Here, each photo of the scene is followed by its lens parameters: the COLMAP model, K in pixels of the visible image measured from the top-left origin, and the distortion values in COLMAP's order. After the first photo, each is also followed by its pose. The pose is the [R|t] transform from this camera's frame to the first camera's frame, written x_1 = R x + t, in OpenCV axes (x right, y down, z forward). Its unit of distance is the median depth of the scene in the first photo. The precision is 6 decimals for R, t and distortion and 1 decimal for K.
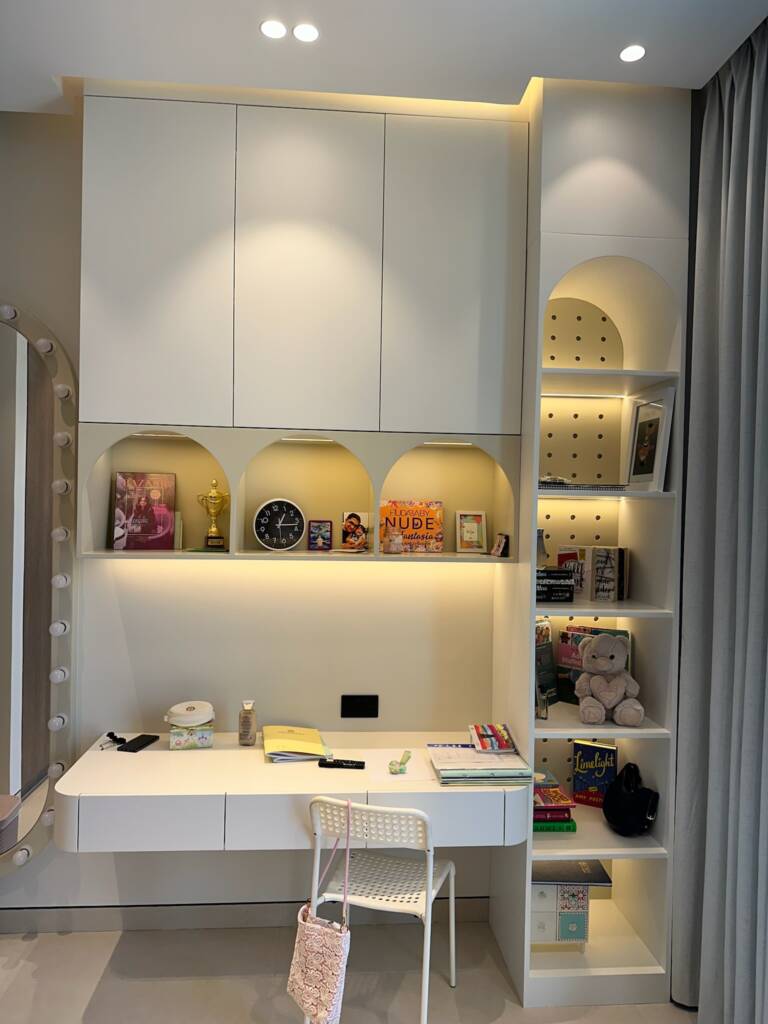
lens RADIAL K [[740.2, 0, 384.0], [0, 740.2, 512.0], [0, 0, 1]] dist [0.062111, -0.100446]
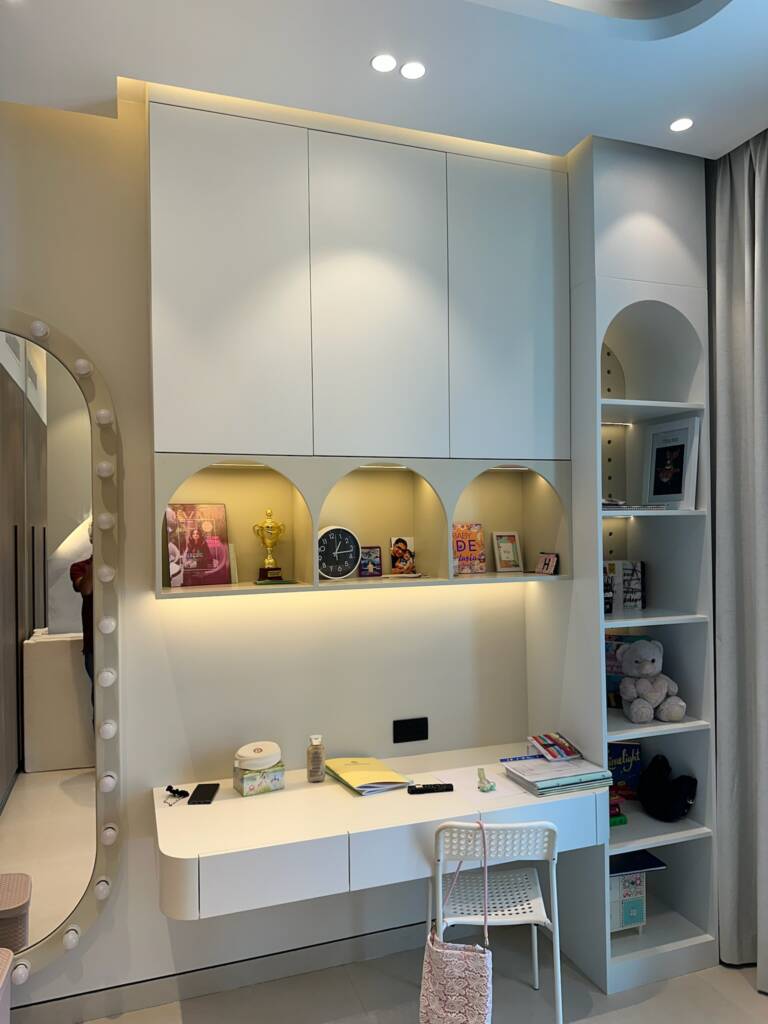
lens RADIAL K [[740.2, 0, 384.0], [0, 740.2, 512.0], [0, 0, 1]] dist [0.062111, -0.100446]
pose [[0.964104, -0.027789, 0.264068, -0.349868], [0.033073, 0.999331, -0.015587, -0.020365], [-0.263459, 0.023761, 0.964378, 0.032963]]
